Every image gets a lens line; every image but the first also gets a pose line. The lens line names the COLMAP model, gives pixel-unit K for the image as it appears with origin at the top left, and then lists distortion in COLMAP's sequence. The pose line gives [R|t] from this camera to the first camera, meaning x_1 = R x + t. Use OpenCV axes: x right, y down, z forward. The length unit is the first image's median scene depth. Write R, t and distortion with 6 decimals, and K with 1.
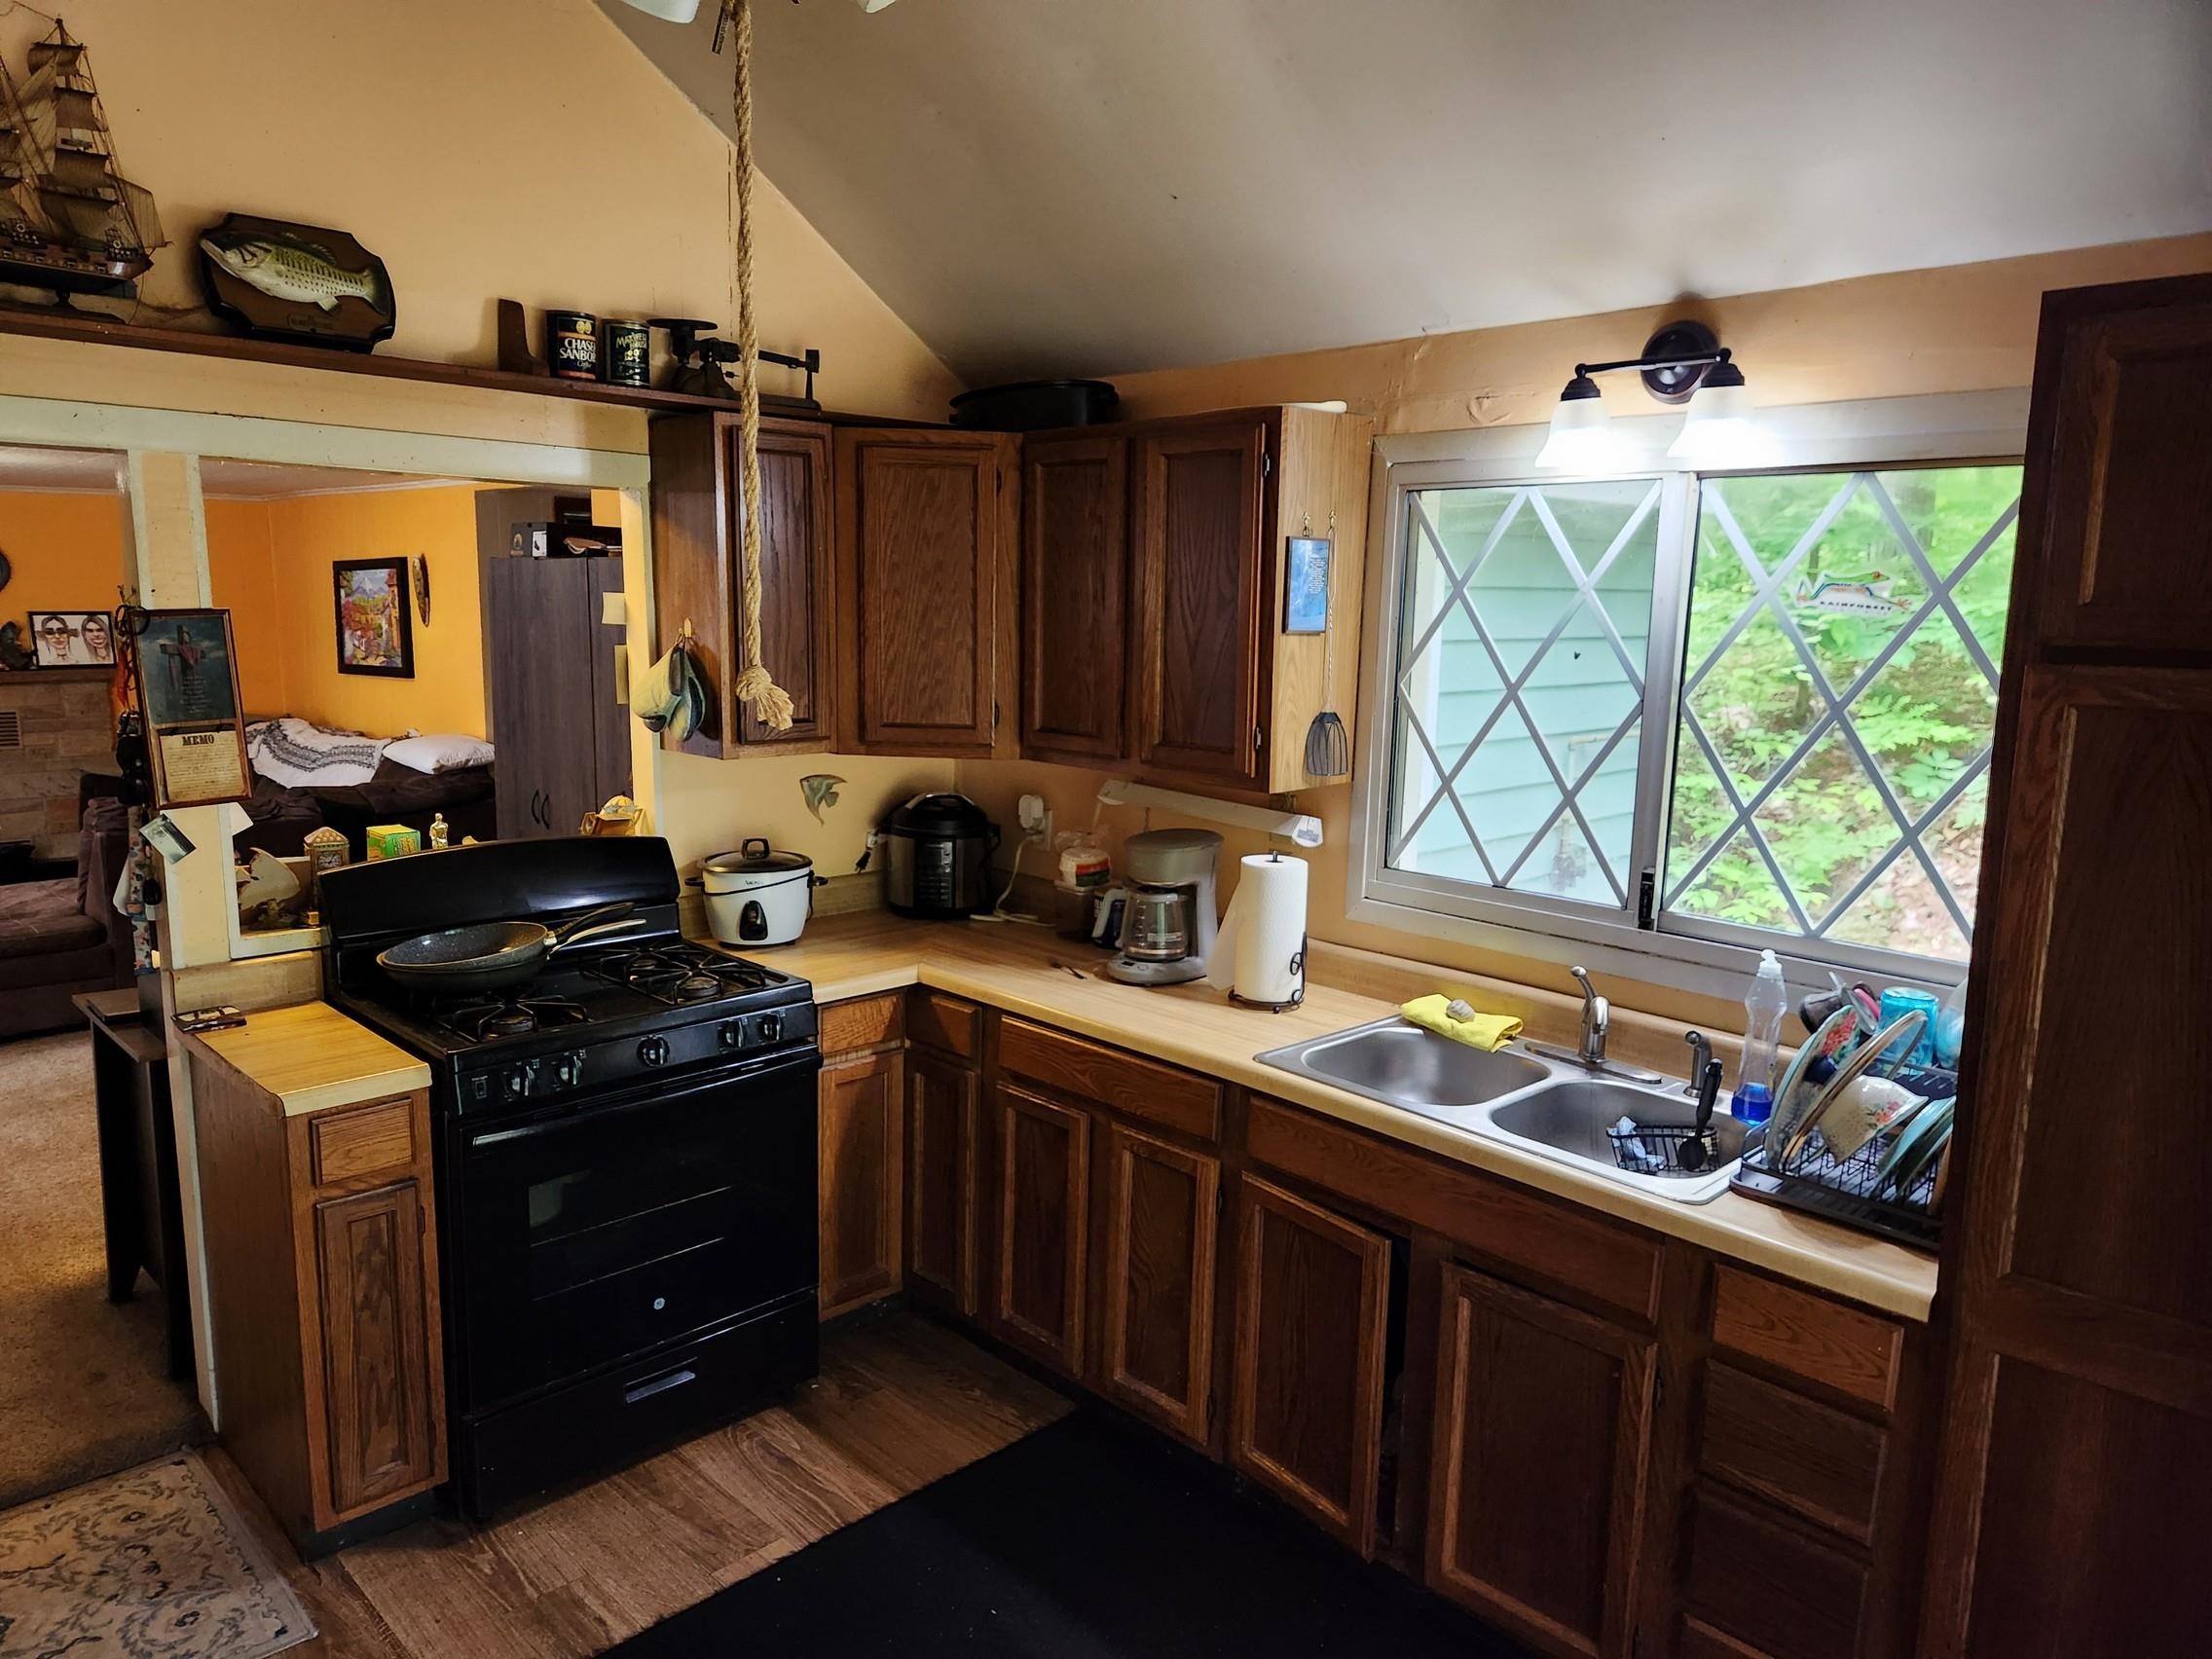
lens RADIAL K [[1494.3, 0, 1078.4], [0, 1494.3, 841.4], [0, 0, 1]] dist [0.088639, -0.077583]
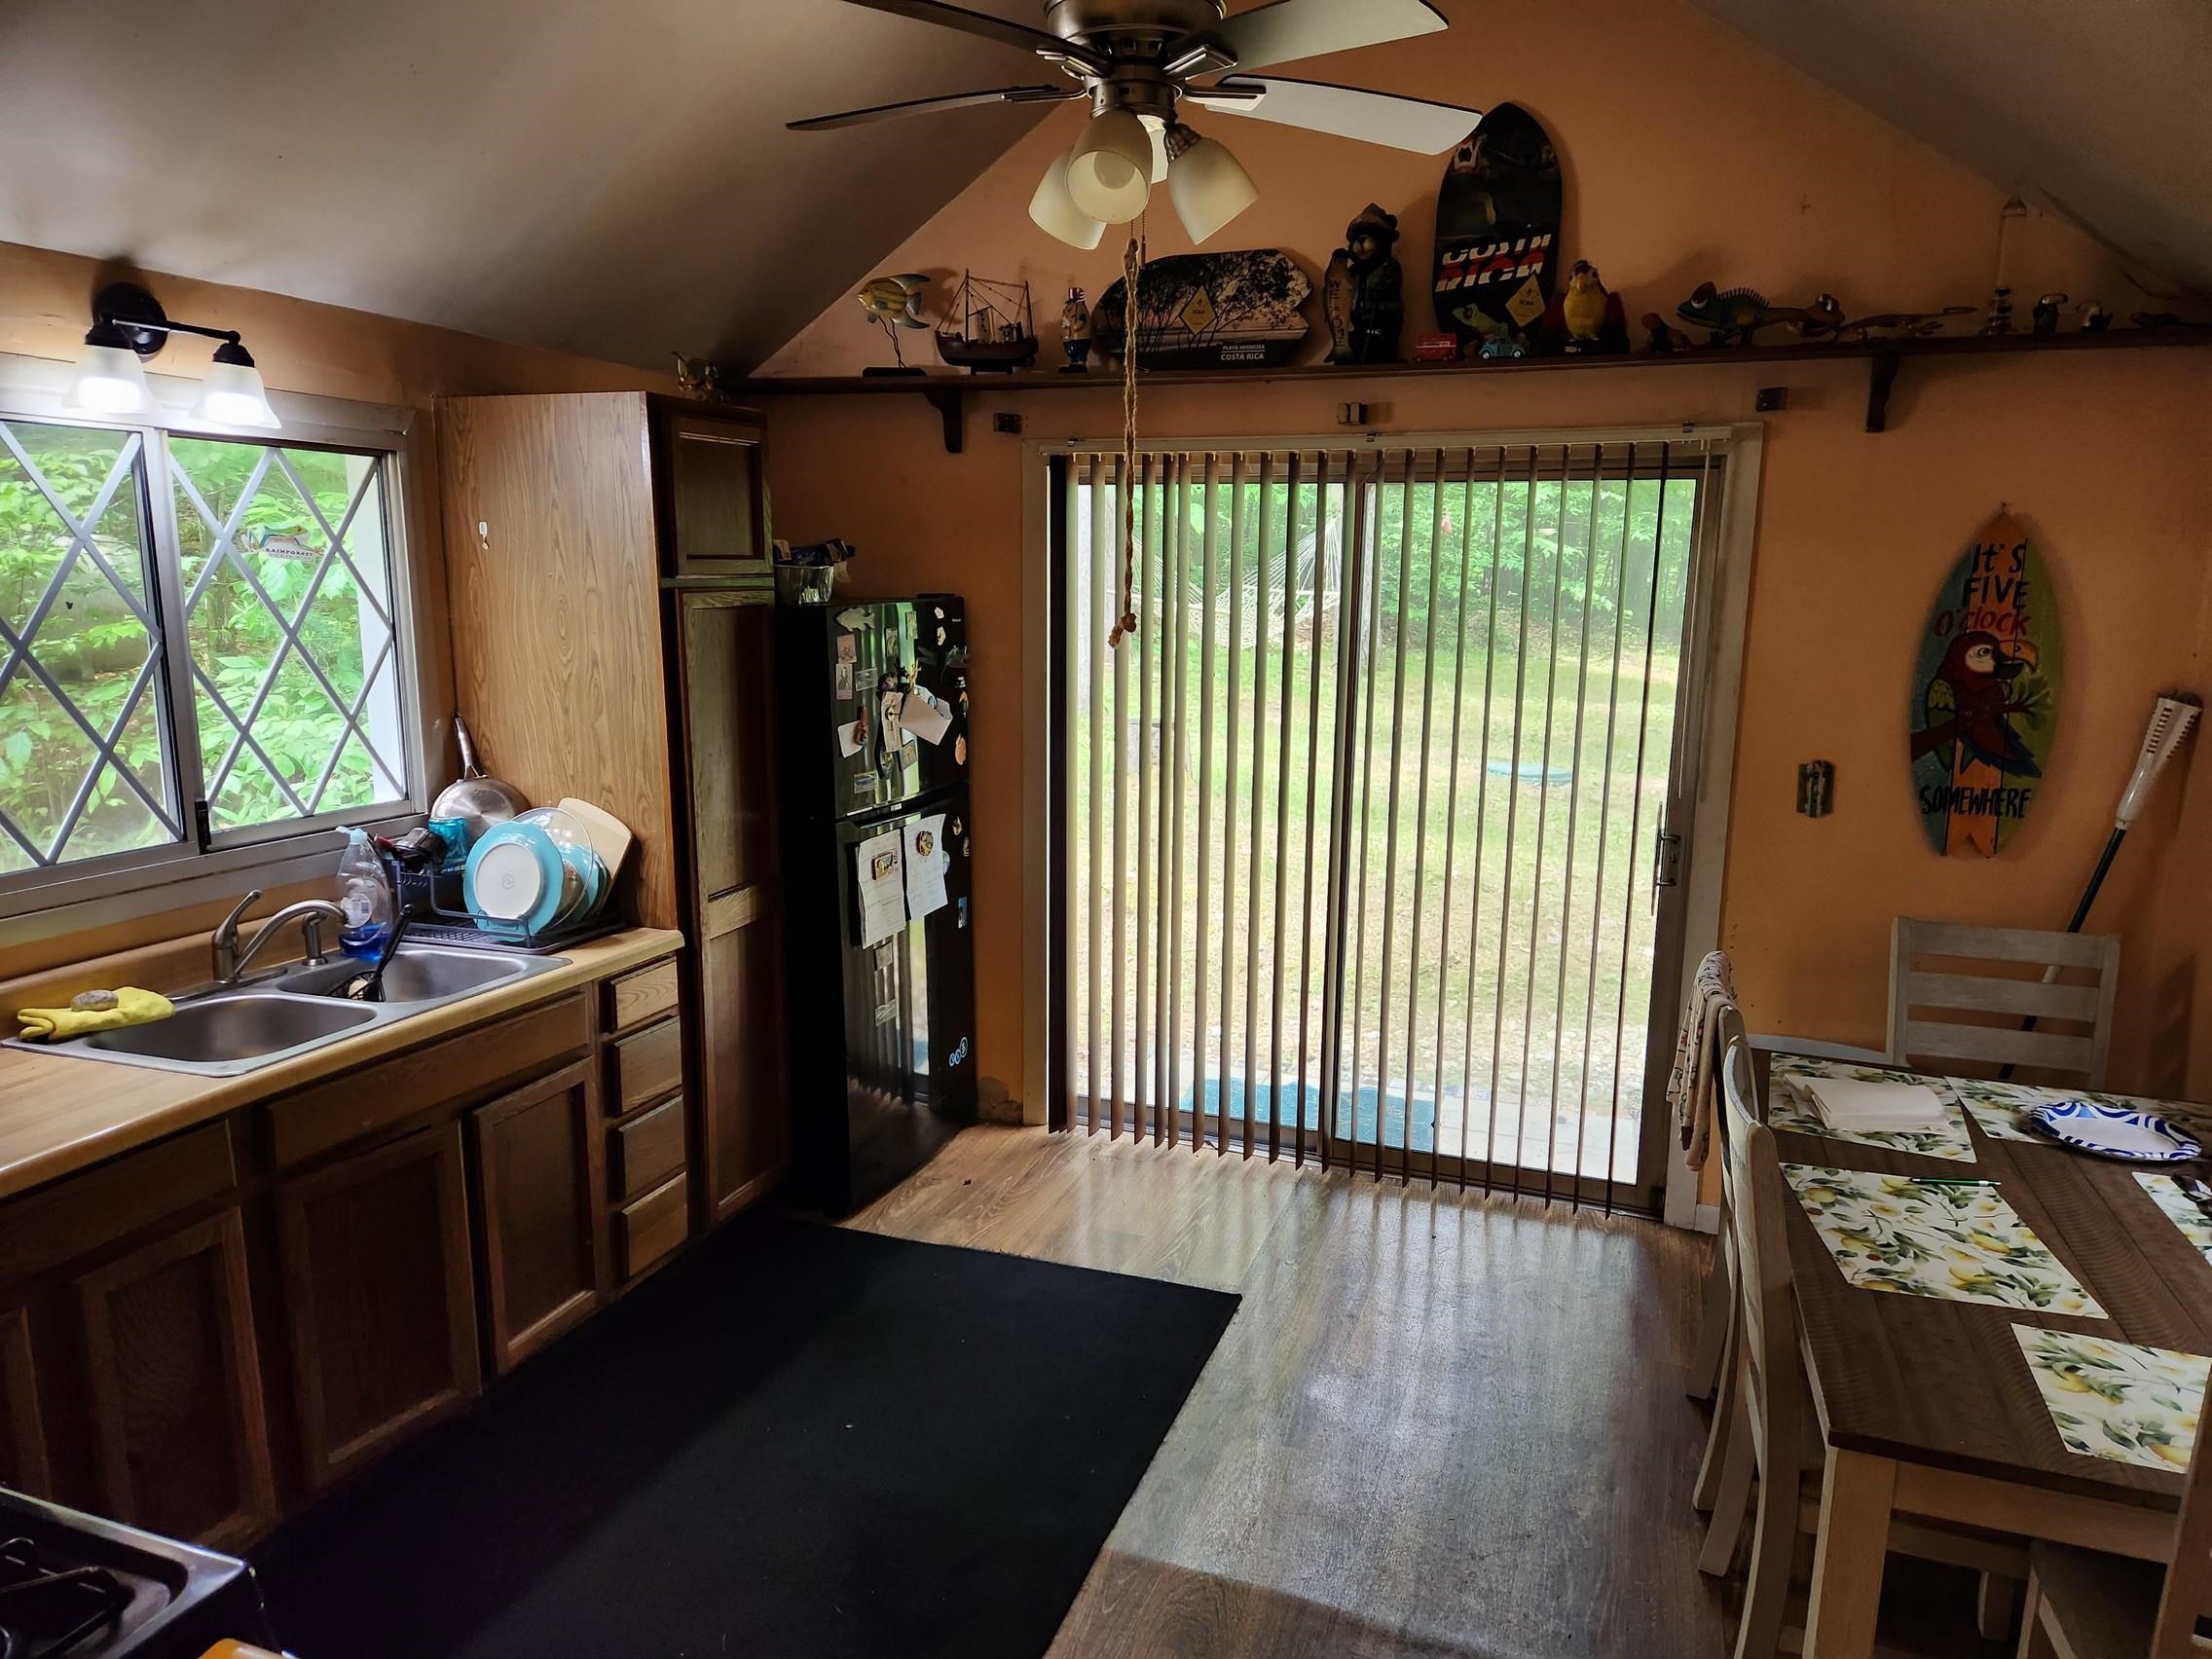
lens RADIAL K [[1494.3, 0, 1078.4], [0, 1494.3, 841.4], [0, 0, 1]] dist [0.088639, -0.077583]
pose [[-0.419620, -0.186728, 0.888286, -0.907105], [0.136227, 0.954573, 0.265014, -0.163881], [-0.897419, 0.232214, -0.375120, 0.897221]]
